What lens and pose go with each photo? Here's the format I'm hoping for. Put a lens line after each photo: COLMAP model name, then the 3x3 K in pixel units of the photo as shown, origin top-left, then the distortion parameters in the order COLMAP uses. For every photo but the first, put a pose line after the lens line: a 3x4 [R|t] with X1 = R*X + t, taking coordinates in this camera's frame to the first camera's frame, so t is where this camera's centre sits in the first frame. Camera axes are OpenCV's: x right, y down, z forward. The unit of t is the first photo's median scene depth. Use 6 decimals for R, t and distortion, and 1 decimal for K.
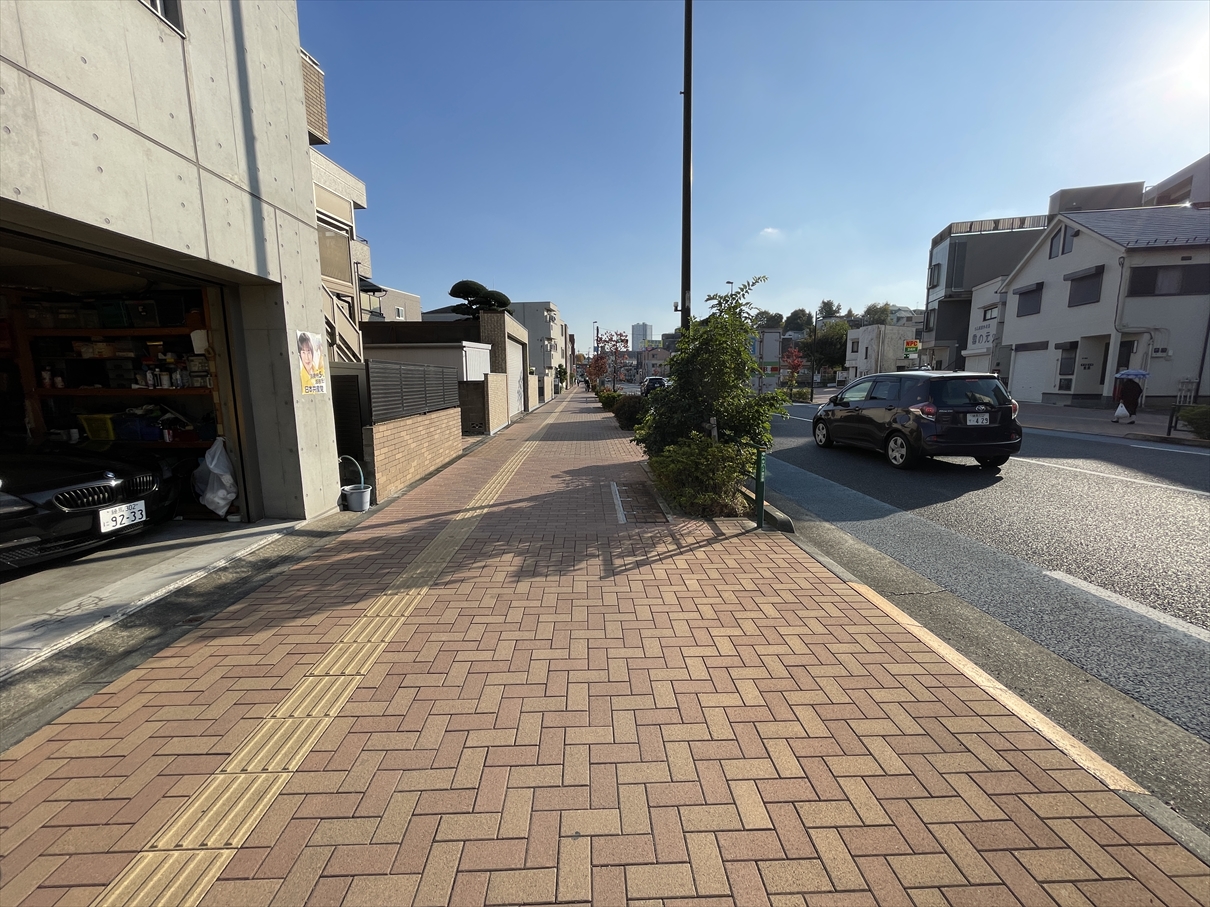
lens RADIAL K [[486.8, 0, 600.4], [0, 486.8, 453.8], [0, 0, 1]] dist [-0.006140, 0.000500]
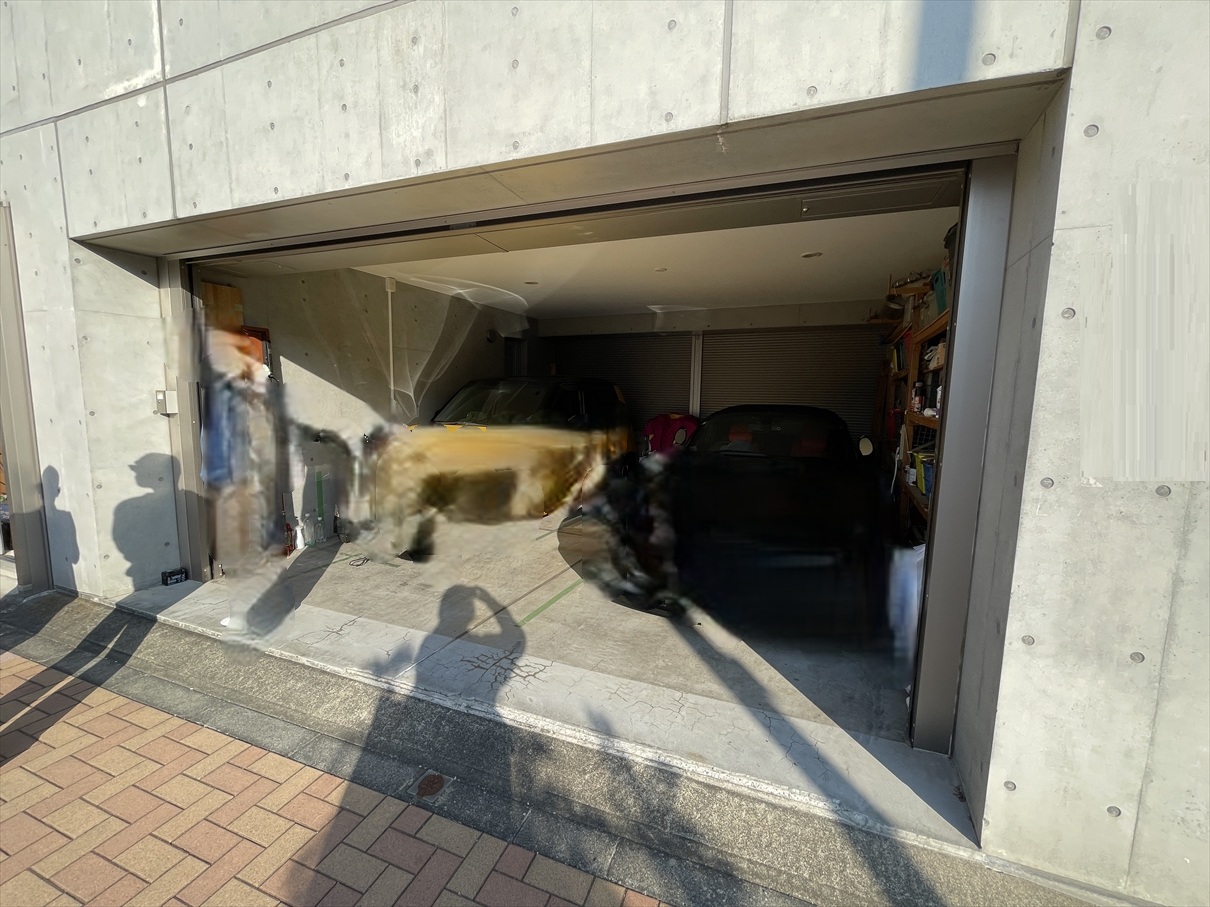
lens RADIAL K [[486.8, 0, 606.3], [0, 486.8, 450.3], [0, 0, 1]] dist [-0.006140, 0.000500]
pose [[-0.375487, 0.105516, -0.920802, -0.053730], [-0.157652, 0.971749, 0.175642, -0.027558], [0.913321, 0.211118, -0.348244, 0.175212]]
